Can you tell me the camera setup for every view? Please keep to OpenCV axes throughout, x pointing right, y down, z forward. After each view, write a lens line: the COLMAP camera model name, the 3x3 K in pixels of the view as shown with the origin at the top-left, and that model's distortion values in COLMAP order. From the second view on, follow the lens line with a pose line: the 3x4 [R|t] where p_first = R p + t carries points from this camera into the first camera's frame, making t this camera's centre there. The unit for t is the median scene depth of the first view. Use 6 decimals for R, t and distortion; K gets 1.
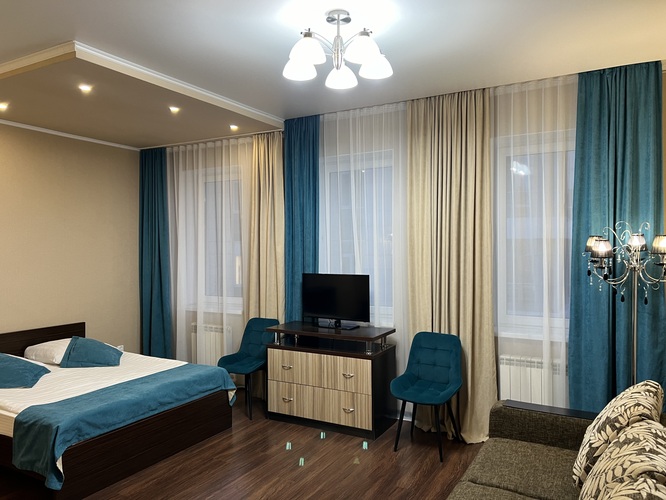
lens RADIAL K [[506.3, 0, 333.0], [0, 506.3, 250.0], [0, 0, 1]] dist [0.040703, -0.010338]
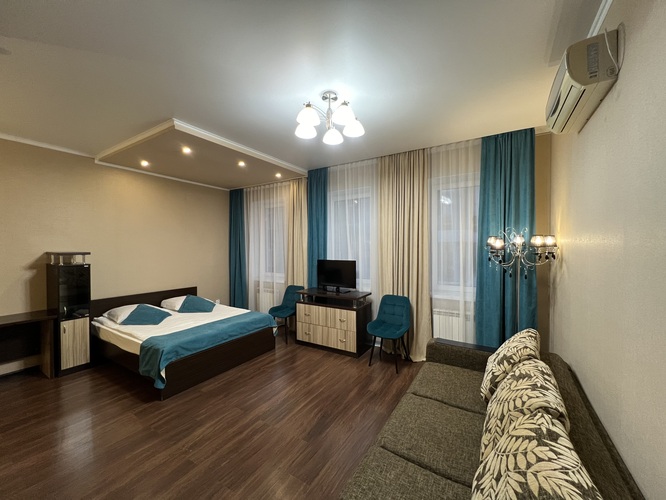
lens RADIAL K [[268.7, 0, 333.0], [0, 268.7, 250.0], [0, 0, 1]] dist [-0.000171, 0.000134]
pose [[0.999048, 0.001087, -0.043600, 0.038126], [-0.000795, 0.999977, 0.006726, 0.008332], [0.043607, -0.006685, 0.999026, 0.110174]]
